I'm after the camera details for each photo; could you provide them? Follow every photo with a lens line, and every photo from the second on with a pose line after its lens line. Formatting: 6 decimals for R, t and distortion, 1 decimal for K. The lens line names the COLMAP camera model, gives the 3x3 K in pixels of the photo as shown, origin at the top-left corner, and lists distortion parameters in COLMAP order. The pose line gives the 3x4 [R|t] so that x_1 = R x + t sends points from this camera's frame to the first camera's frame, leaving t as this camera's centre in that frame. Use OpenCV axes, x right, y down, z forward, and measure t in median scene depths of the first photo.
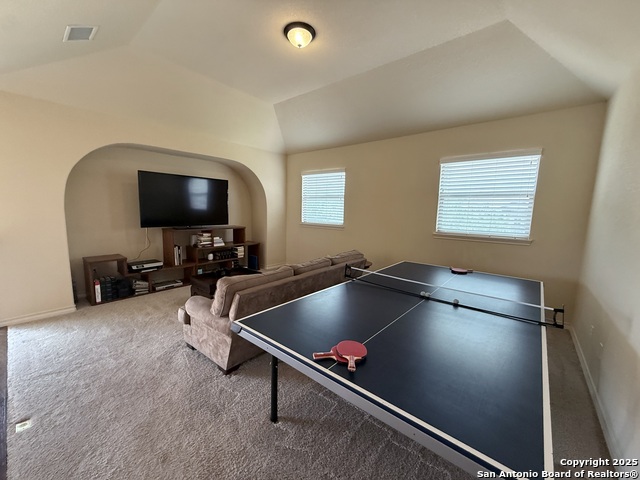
lens RADIAL K [[254.7, 0, 320.4], [0, 254.7, 240.5], [0, 0, 1]] dist [-0.000988, -0.000127]
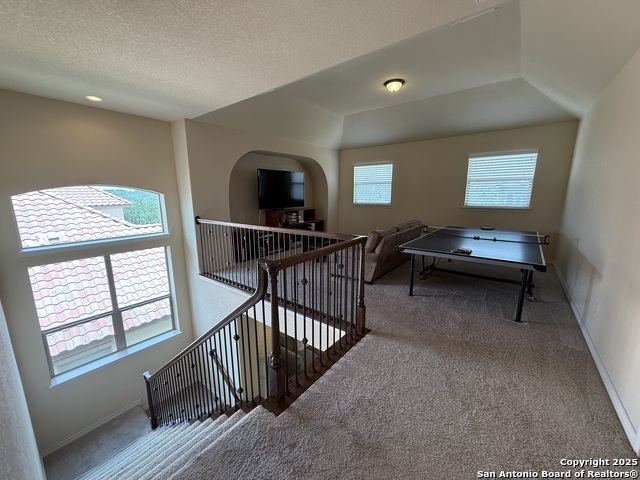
lens RADIAL K [[254.7, 0, 319.0], [0, 254.7, 240.2], [0, 0, 1]] dist [-0.000988, -0.000127]
pose [[0.999192, -0.034718, 0.020257, -0.399840], [0.033355, 0.997385, 0.064115, 0.039451], [-0.022430, -0.063388, 0.997737, -0.427475]]
